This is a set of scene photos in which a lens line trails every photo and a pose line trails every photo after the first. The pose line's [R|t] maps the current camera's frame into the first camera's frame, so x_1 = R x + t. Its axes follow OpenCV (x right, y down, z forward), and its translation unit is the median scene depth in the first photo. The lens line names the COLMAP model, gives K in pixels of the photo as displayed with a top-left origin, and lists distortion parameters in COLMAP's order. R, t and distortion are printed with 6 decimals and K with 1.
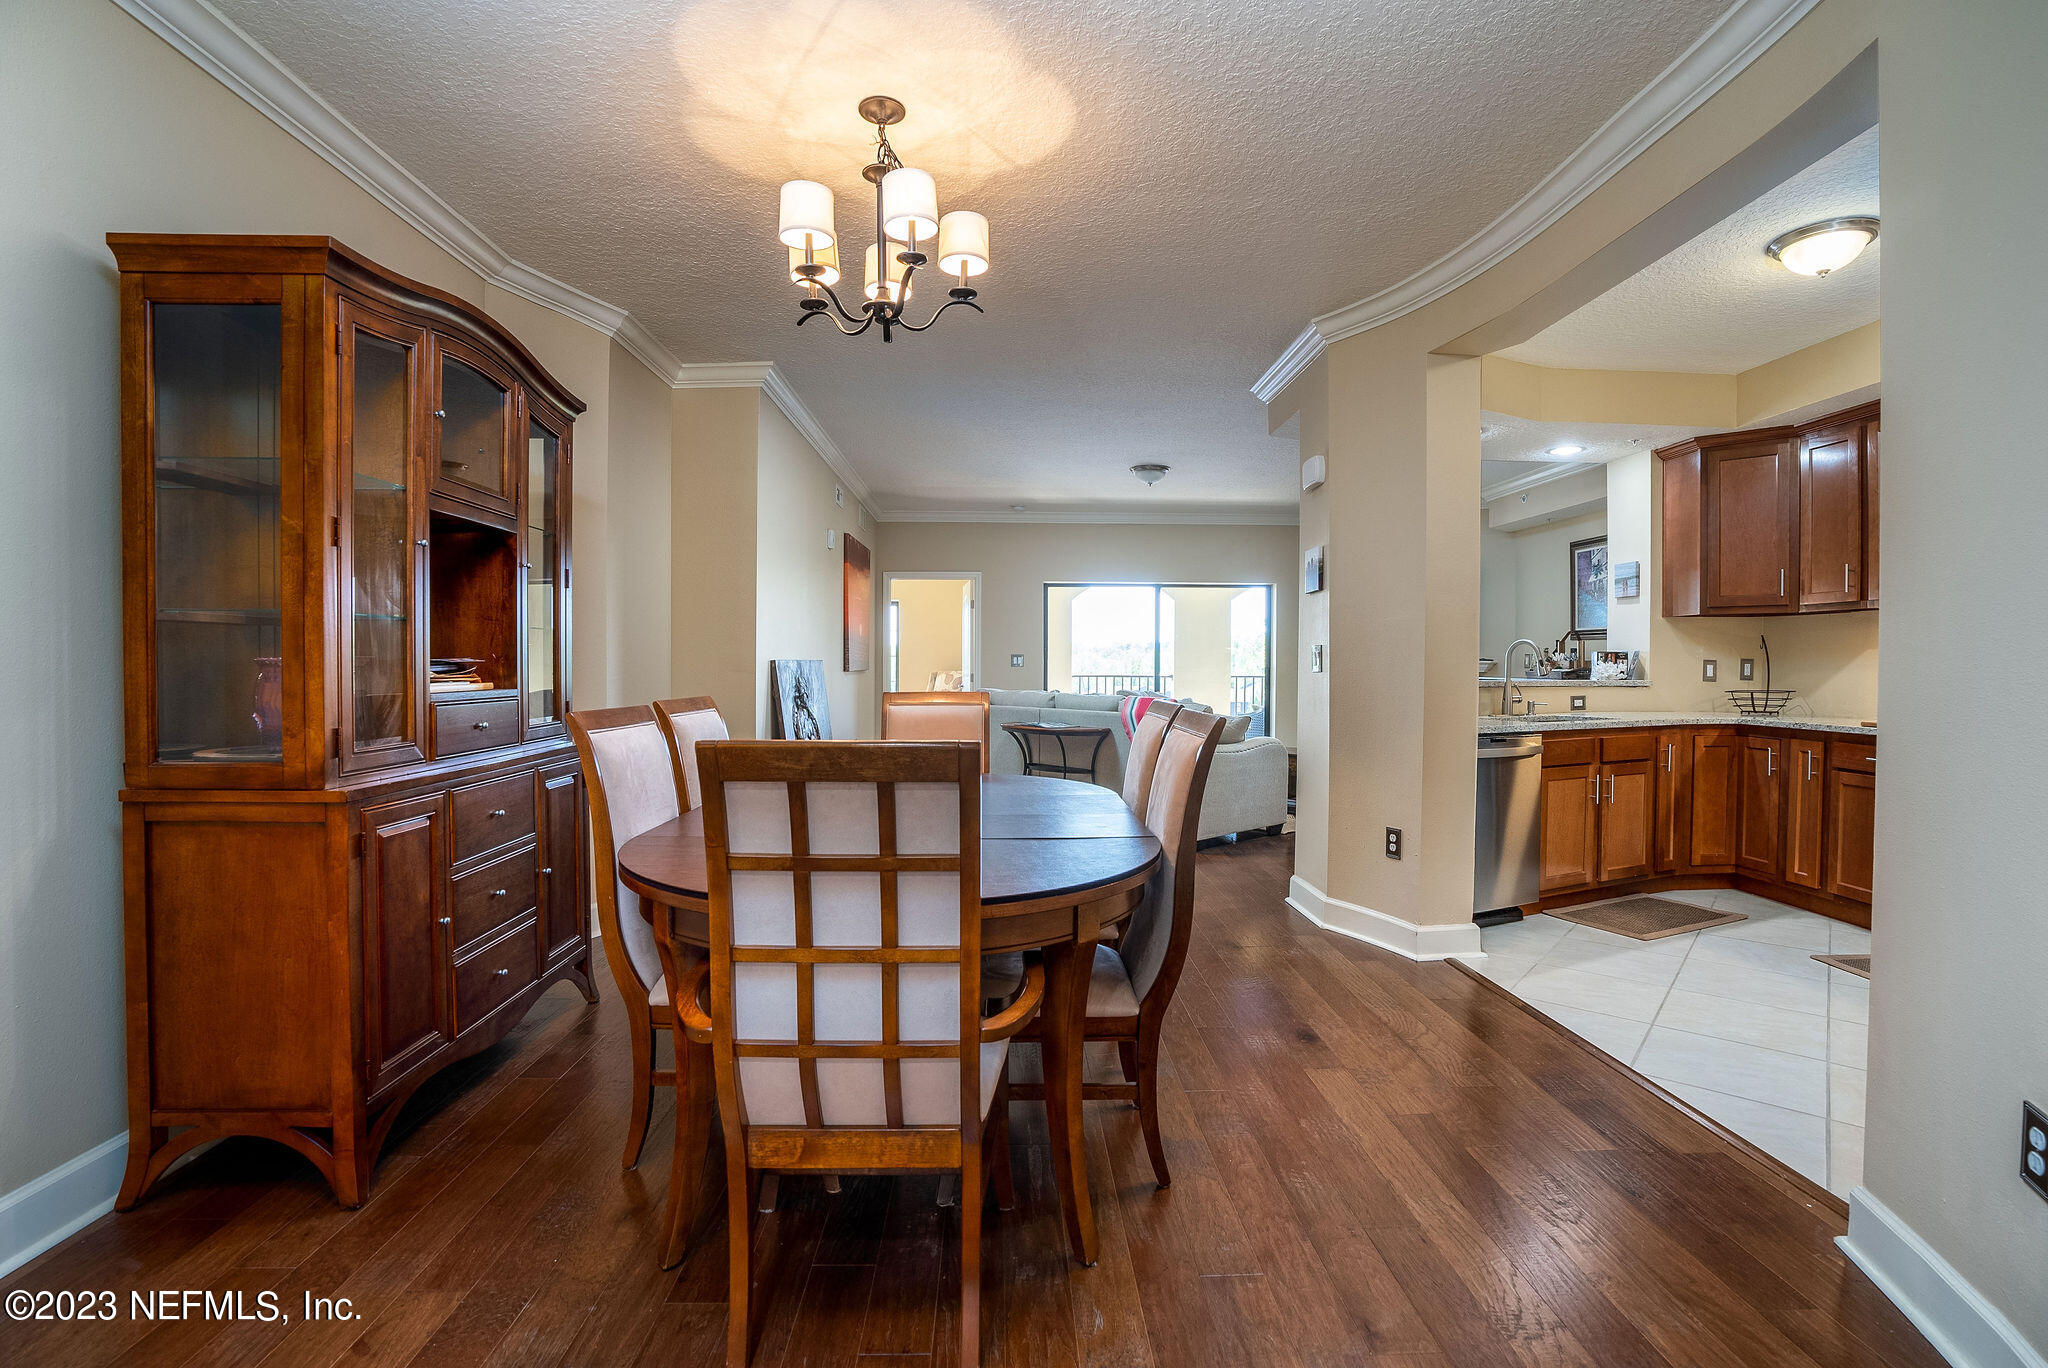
lens RADIAL K [[960.6, 0, 1048.3], [0, 960.6, 679.2], [0, 0, 1]] dist [-0.060630, 0.022317]
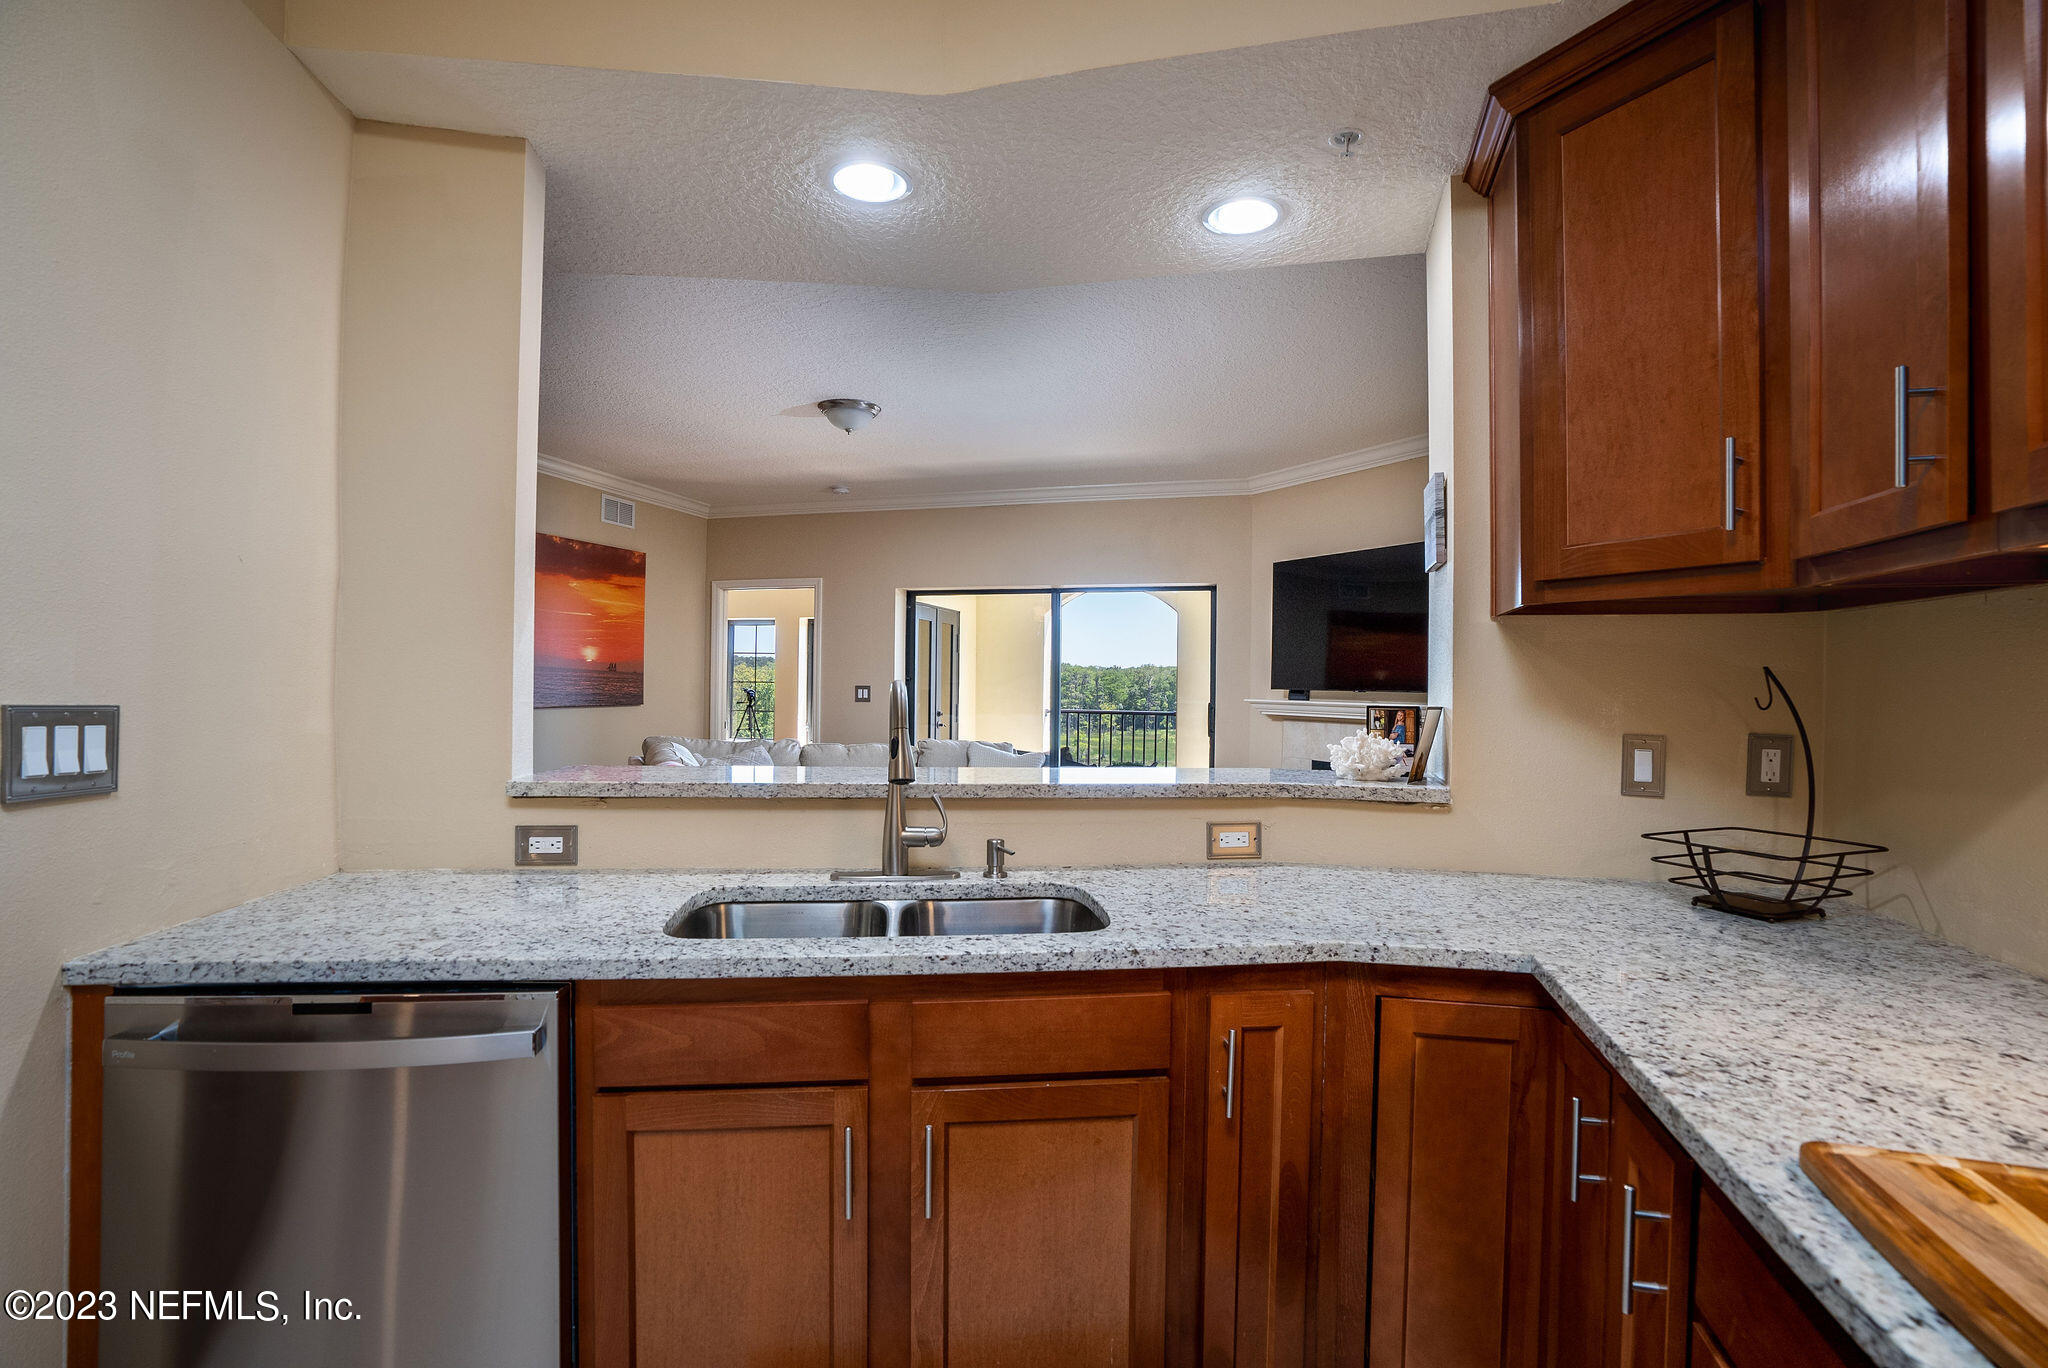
lens RADIAL K [[960.6, 0, 1032.8], [0, 960.6, 683.6], [0, 0, 1]] dist [-0.060630, 0.022317]
pose [[0.945861, 0.009486, -0.324433, 0.554755], [-0.014974, 0.999784, -0.014424, -0.029271], [0.324226, 0.018501, 0.945799, 0.541426]]
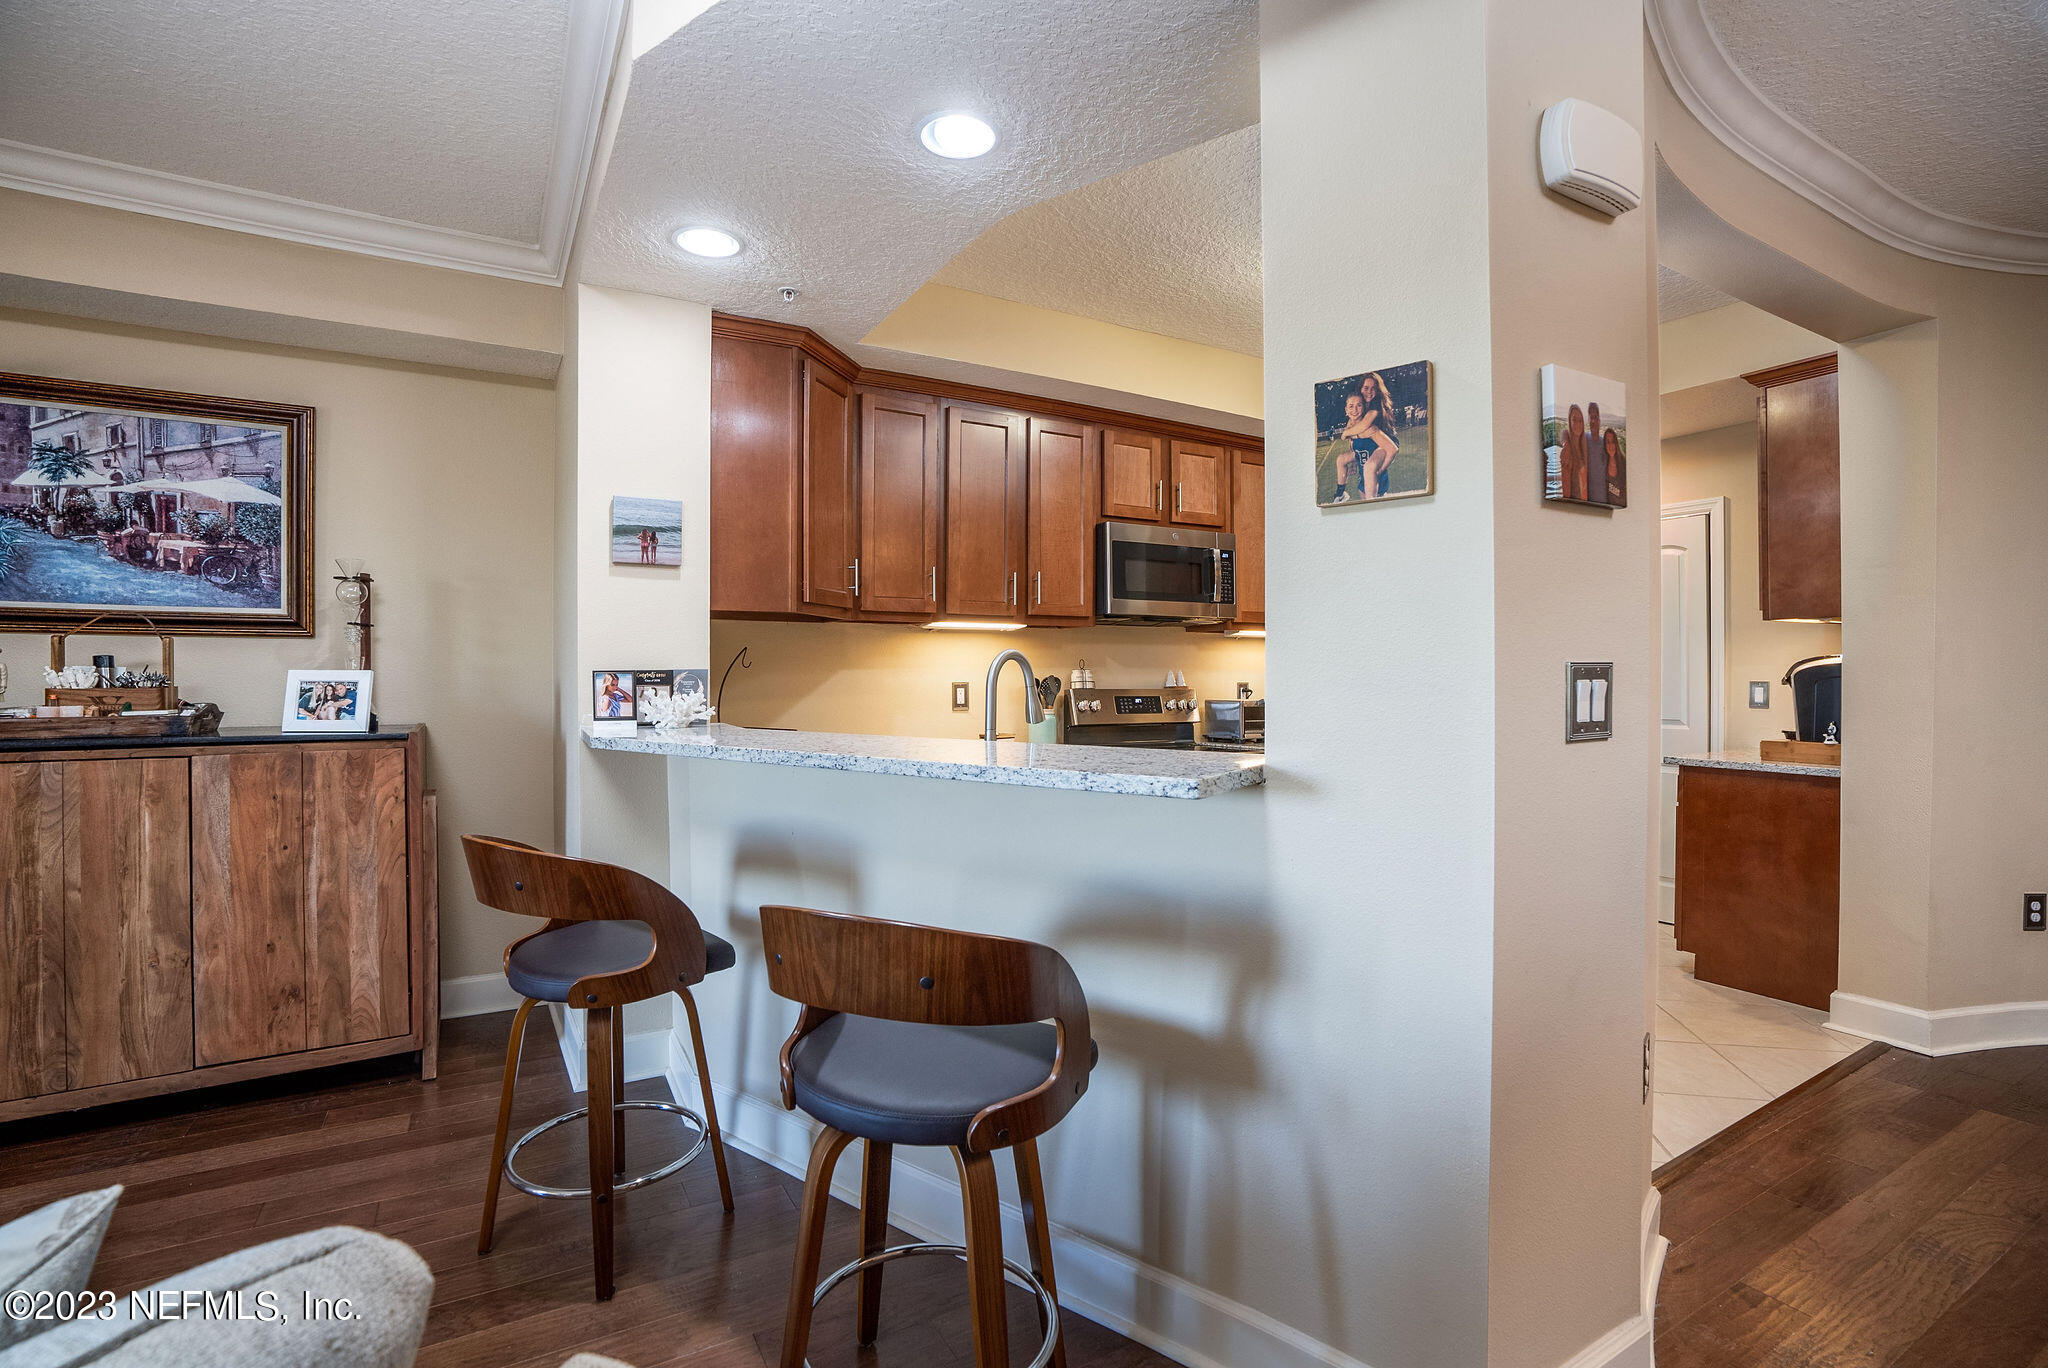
lens RADIAL K [[960.6, 0, 1033.5], [0, 960.6, 682.3], [0, 0, 1]] dist [-0.060630, 0.022317]
pose [[-0.455866, -0.008227, 0.890011, 0.049561], [0.015472, 0.999733, 0.017165, -0.027040], [-0.889914, 0.021595, -0.455616, 0.998057]]
